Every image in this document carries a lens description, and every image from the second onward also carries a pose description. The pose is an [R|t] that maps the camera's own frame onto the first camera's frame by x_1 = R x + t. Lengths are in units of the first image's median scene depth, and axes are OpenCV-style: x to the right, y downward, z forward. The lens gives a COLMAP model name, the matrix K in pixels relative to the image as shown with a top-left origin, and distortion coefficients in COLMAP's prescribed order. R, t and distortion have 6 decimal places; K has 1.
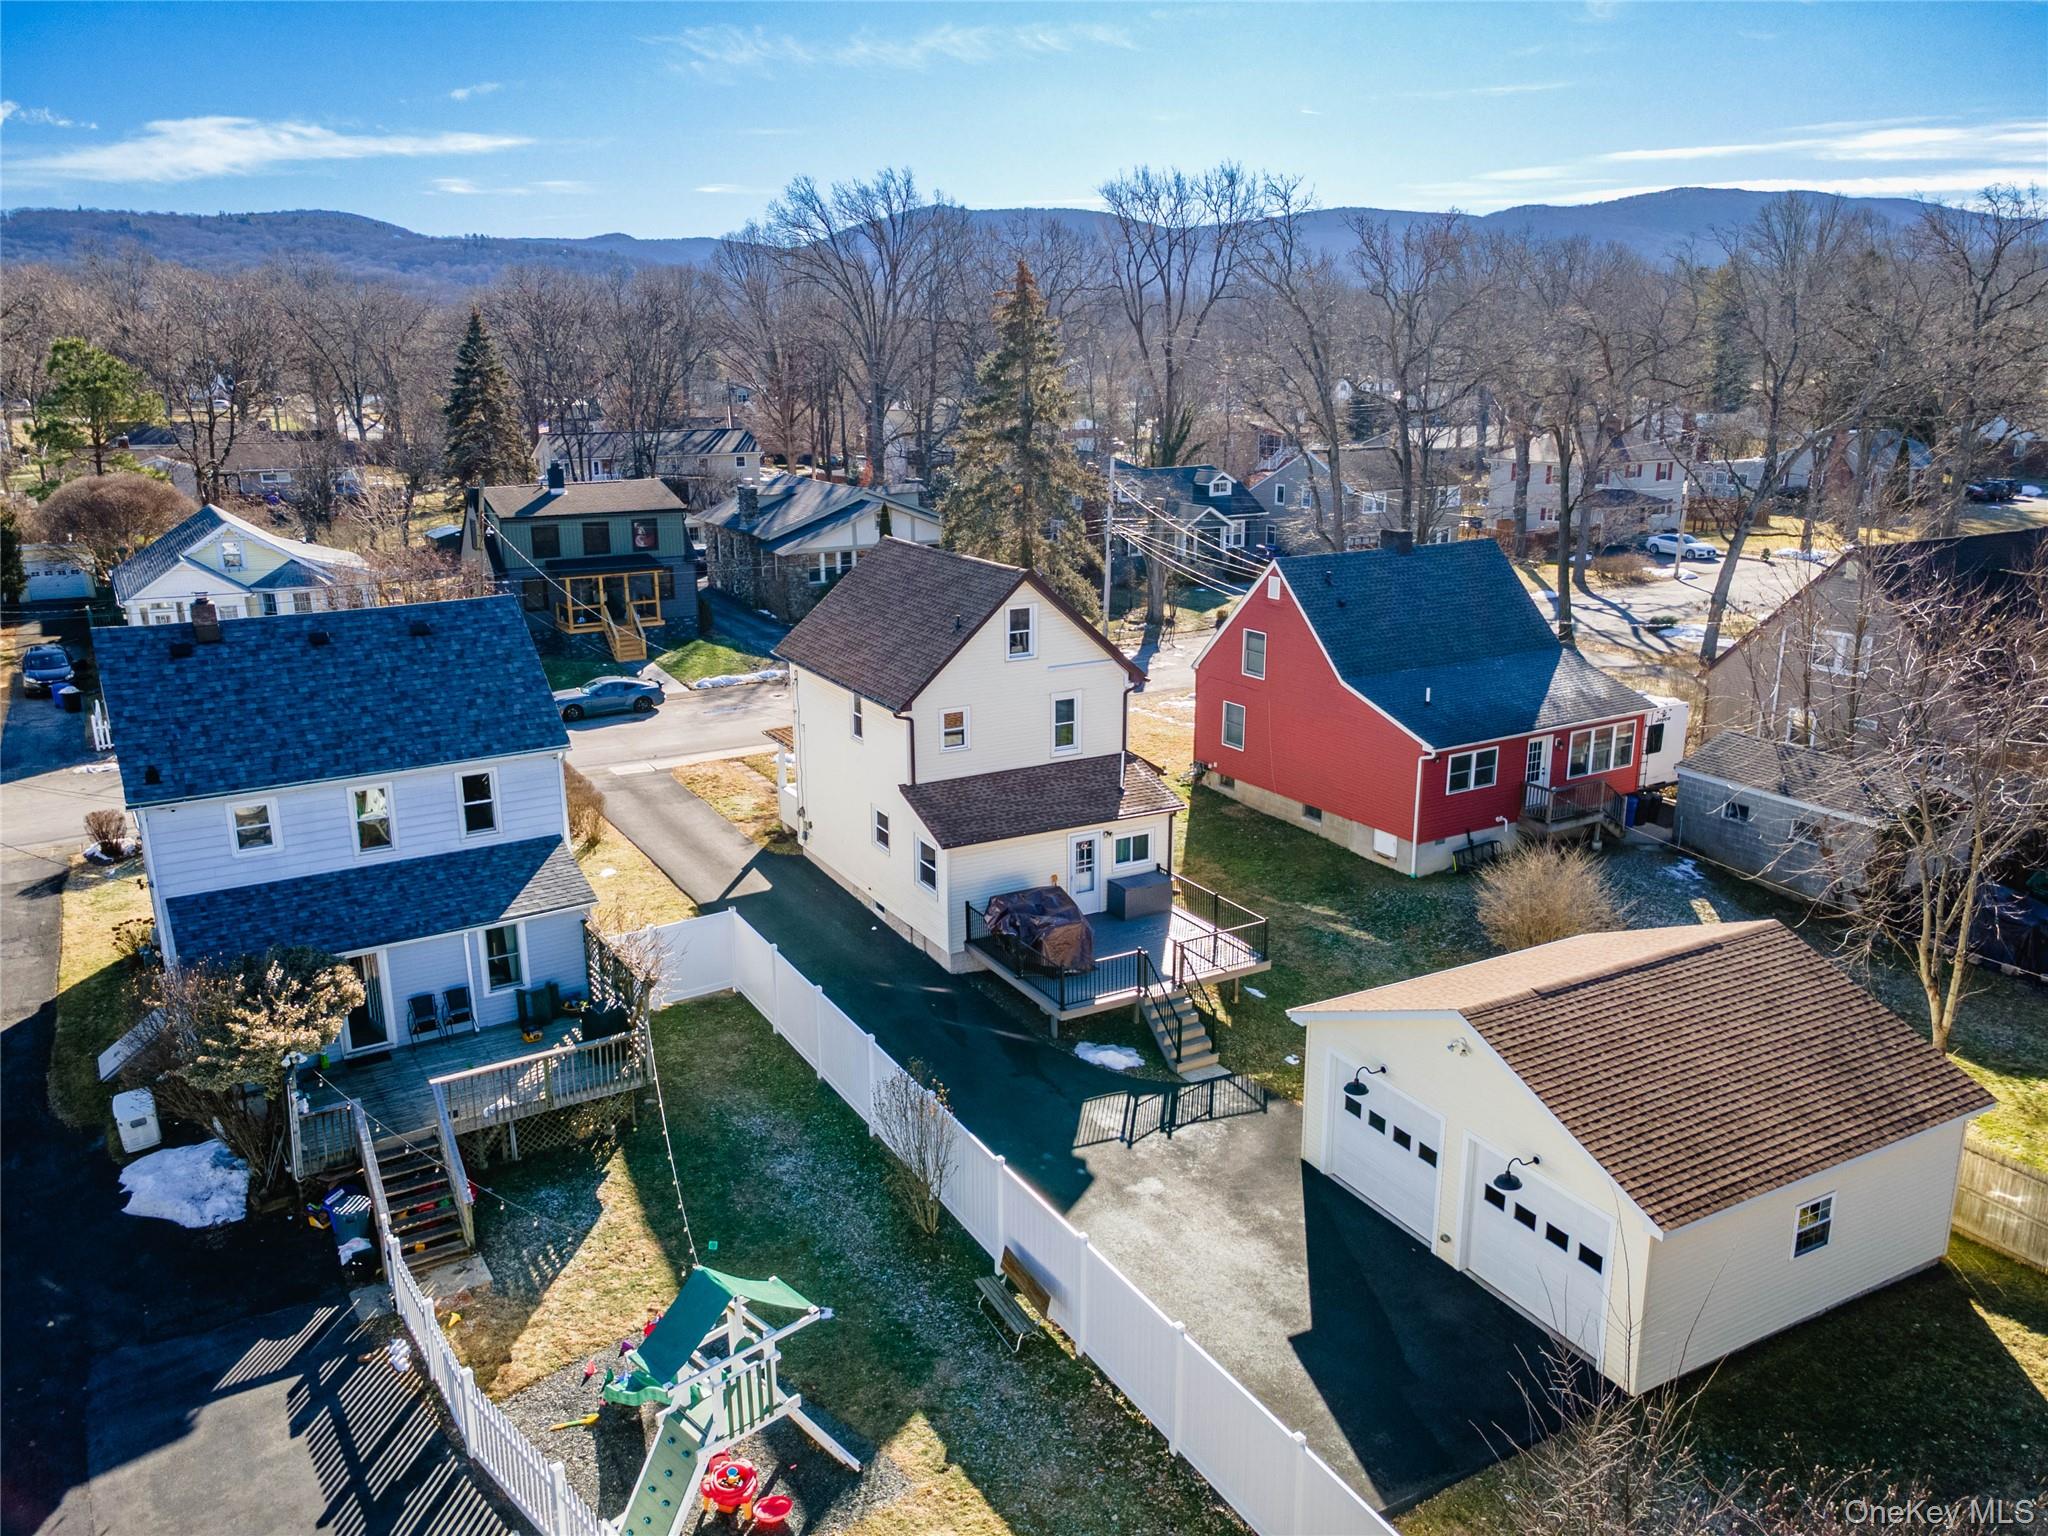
lens RADIAL K [[1502.5, 0, 1024.0], [0, 1502.5, 768.0], [0, 0, 1]] dist [0.031360, 0.003444]
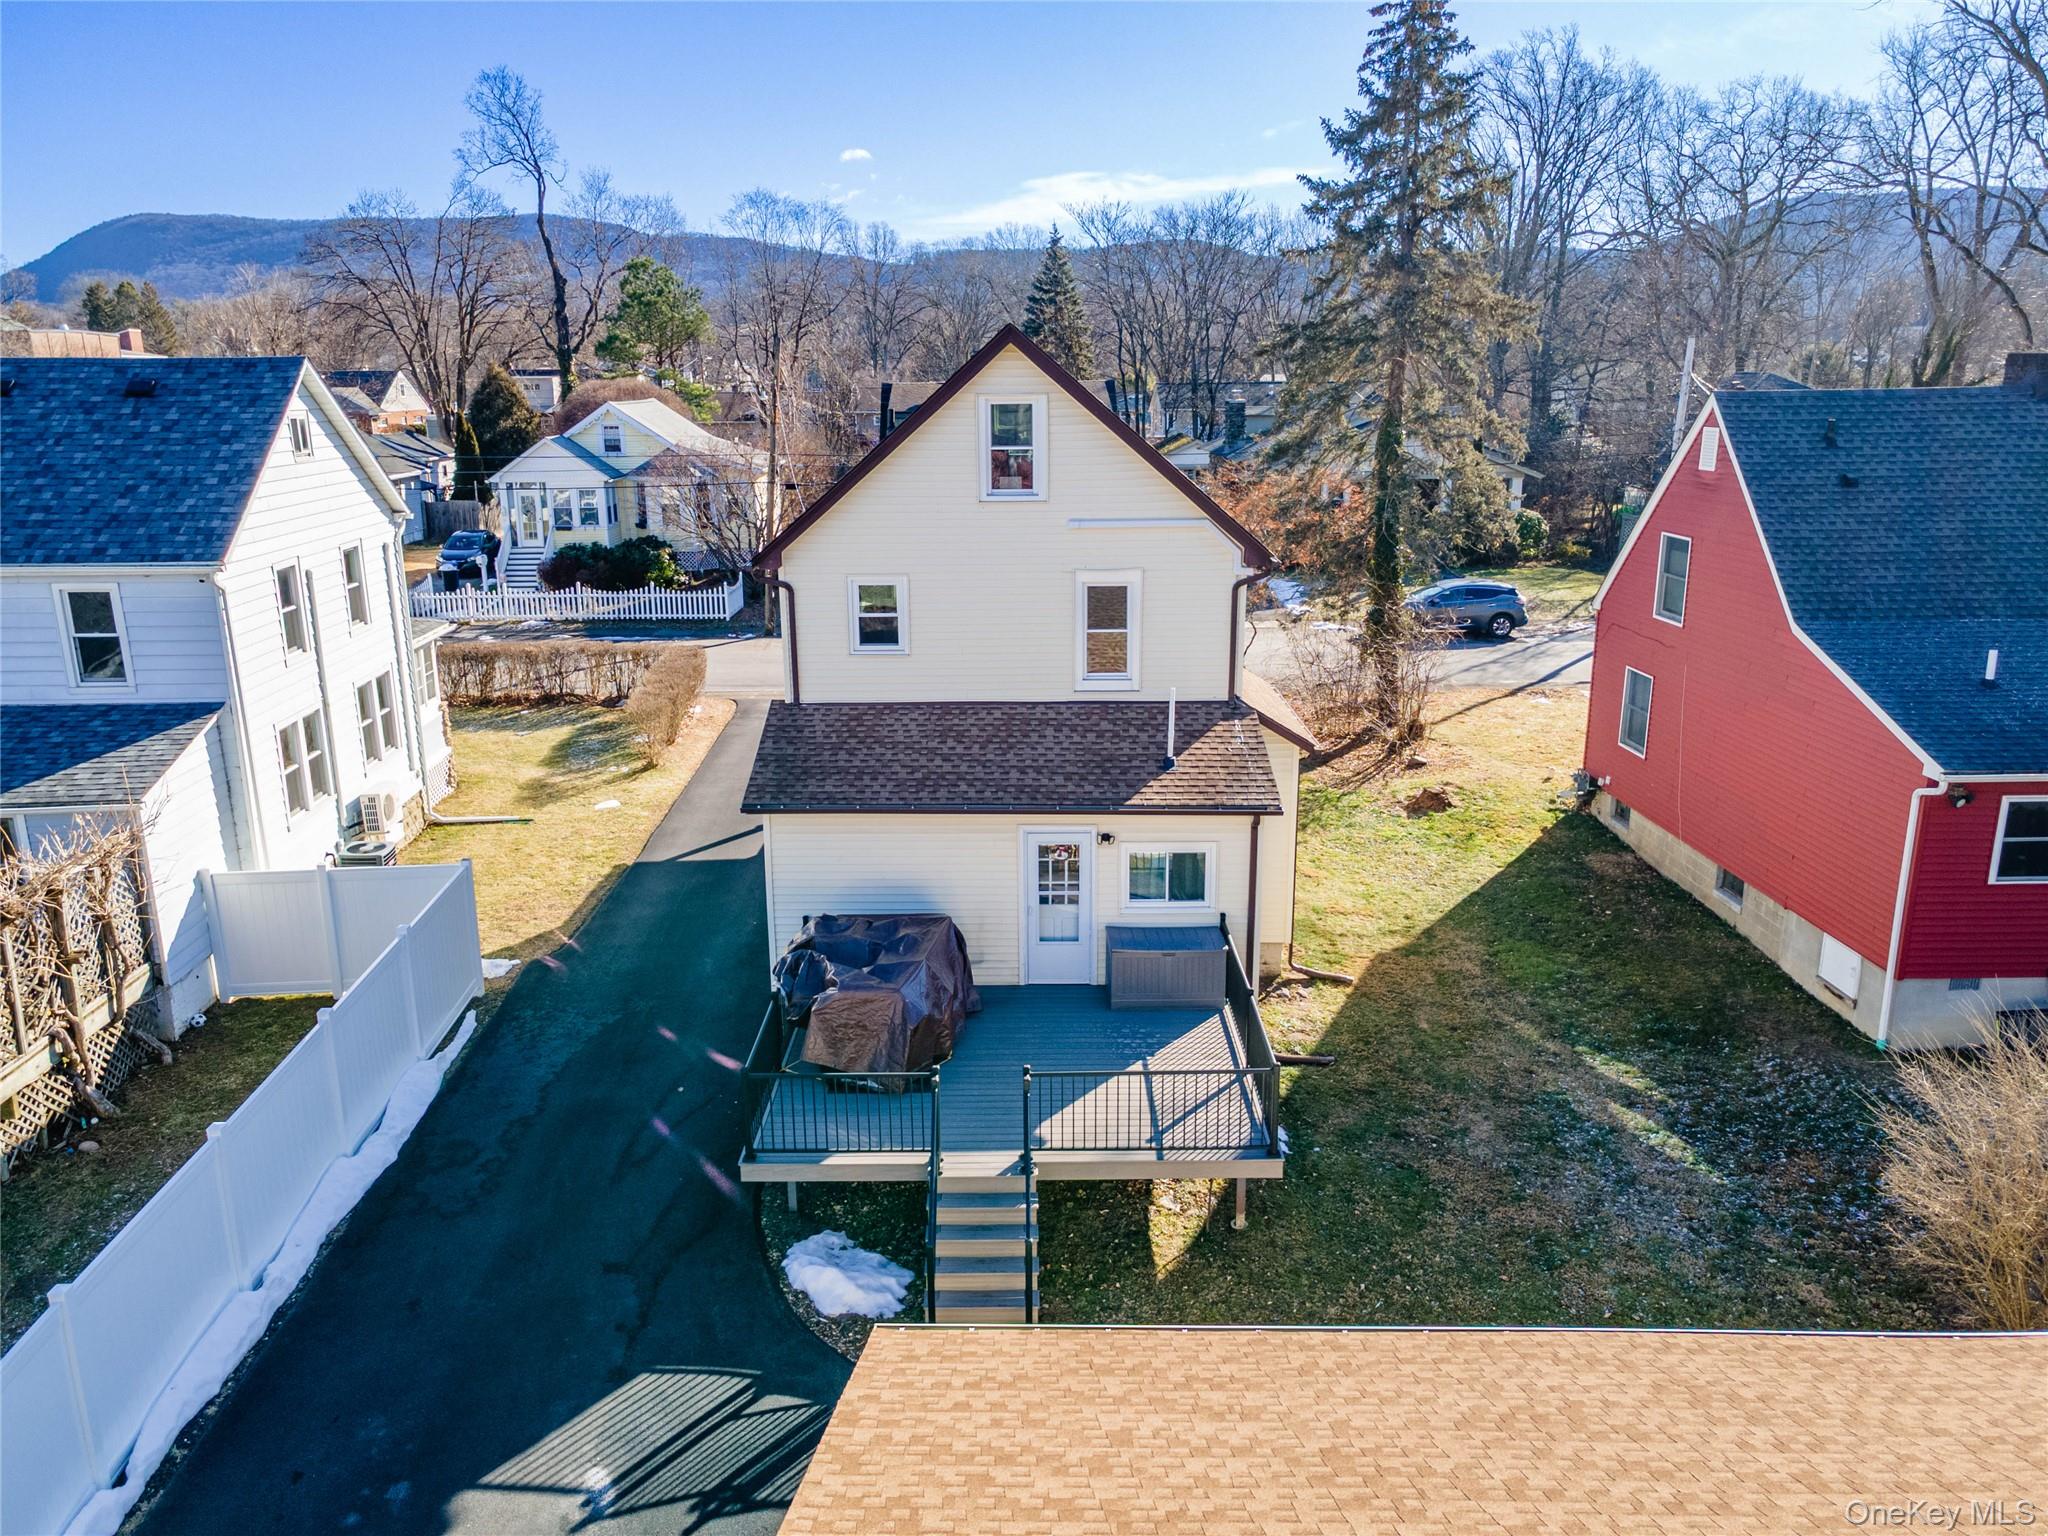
lens RADIAL K [[1502.5, 0, 1024.0], [0, 1502.5, 768.0], [0, 0, 1]] dist [0.031360, 0.003444]
pose [[0.869940, 0.123069, -0.477554, 0.271347], [-0.128039, 0.991519, 0.022278, 0.011532], [0.476246, 0.041765, 0.878320, 0.514676]]
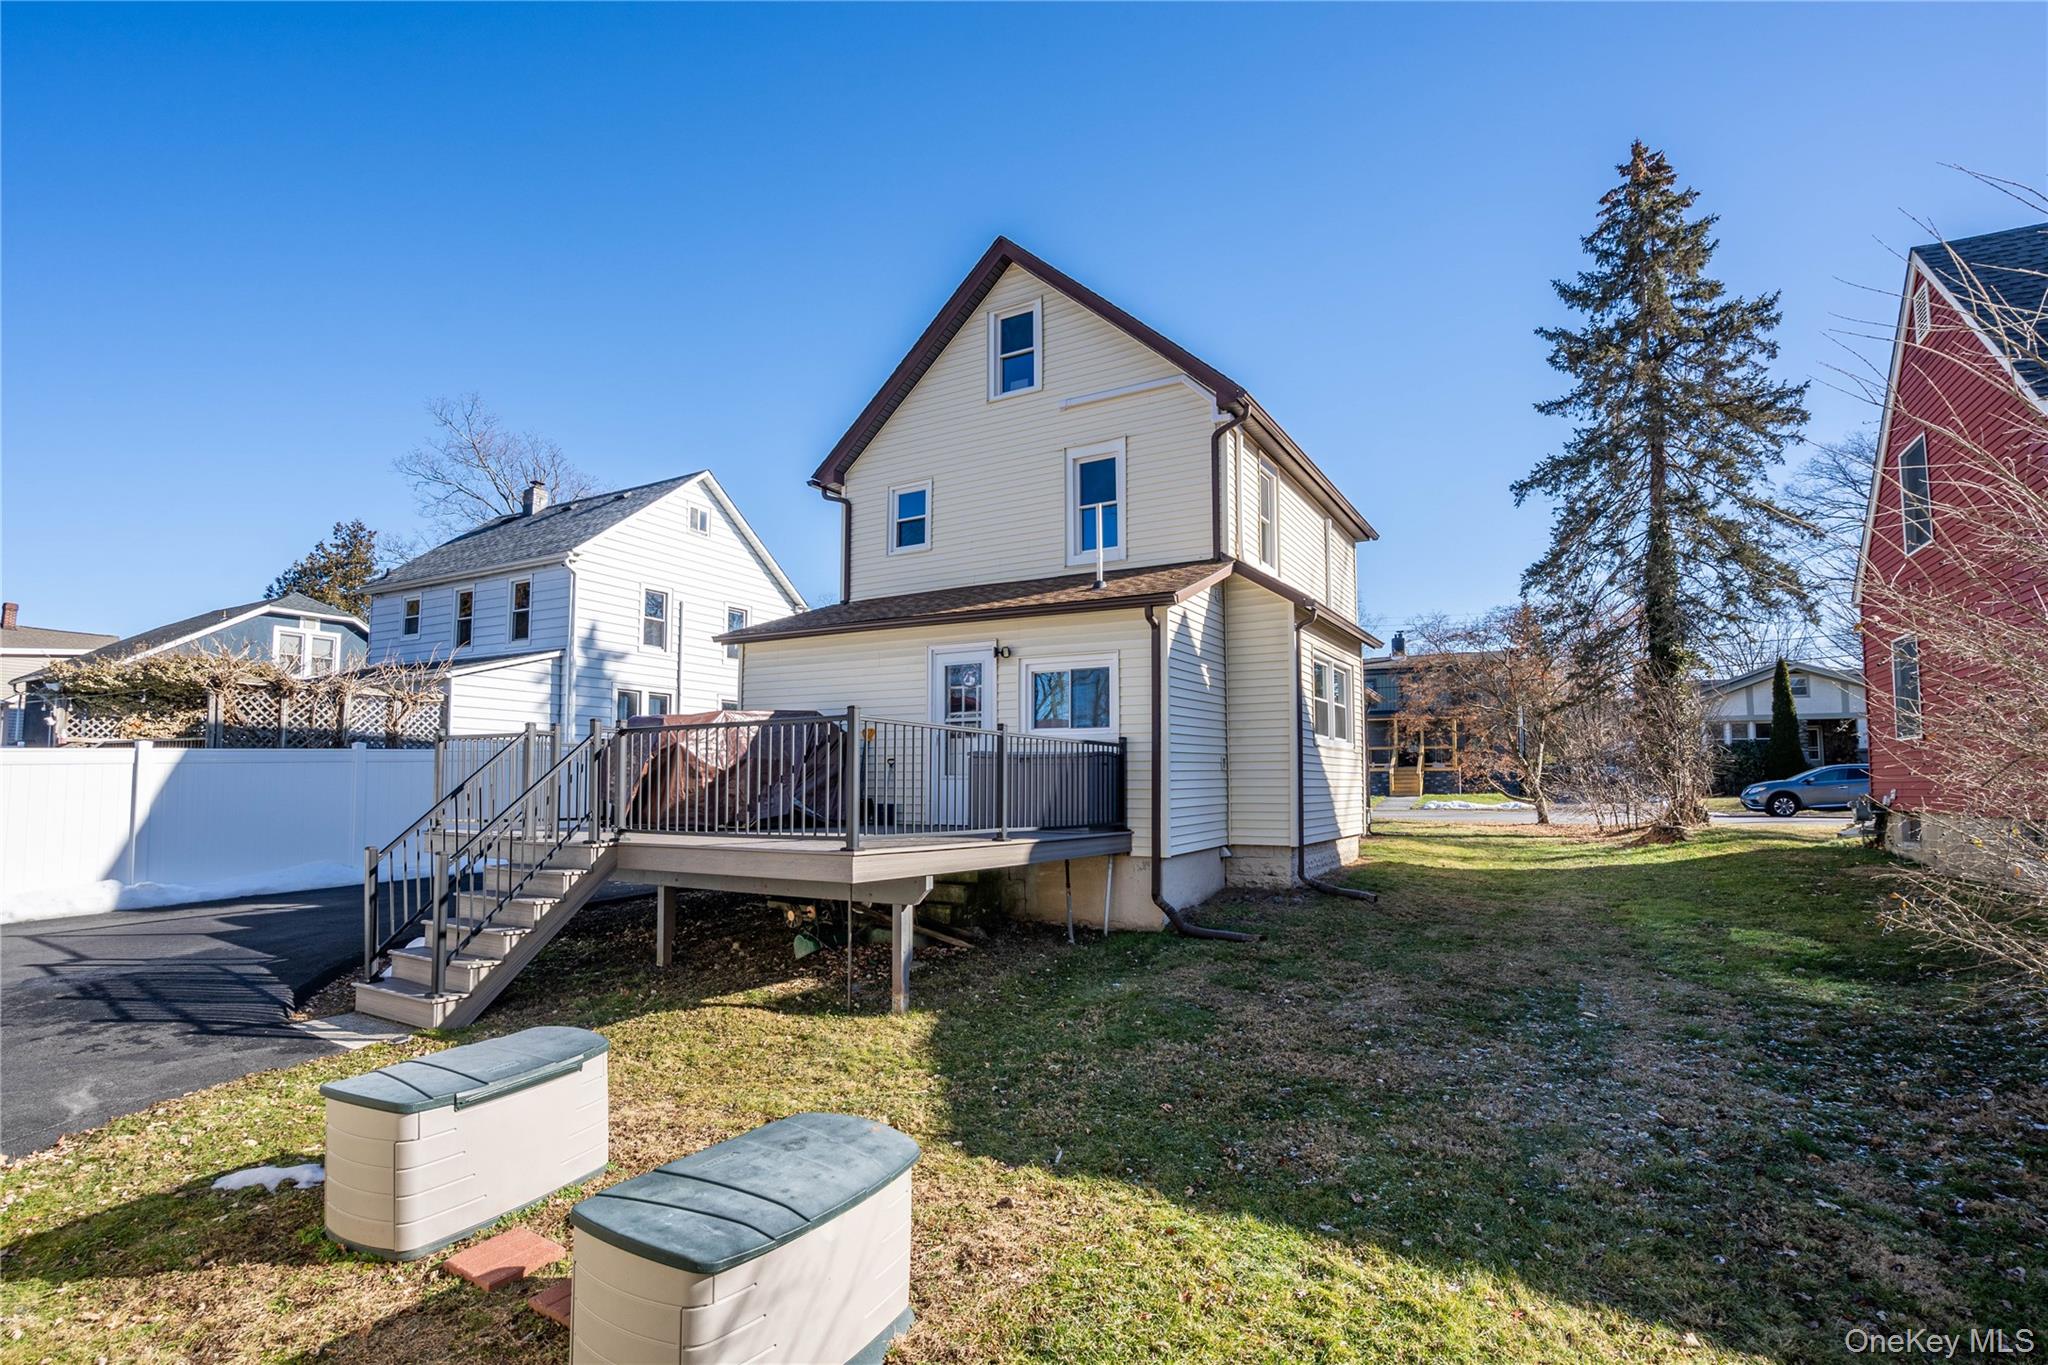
lens RADIAL K [[983.2, 0, 1024.0], [0, 983.2, 682.5], [0, 0, 1]] dist [-0.014184, 0.000349]
pose [[0.500901, -0.082541, -0.861560, 0.318898], [-0.236258, 0.944598, -0.227854, 0.119704], [0.832635, 0.317683, 0.453649, 0.847986]]
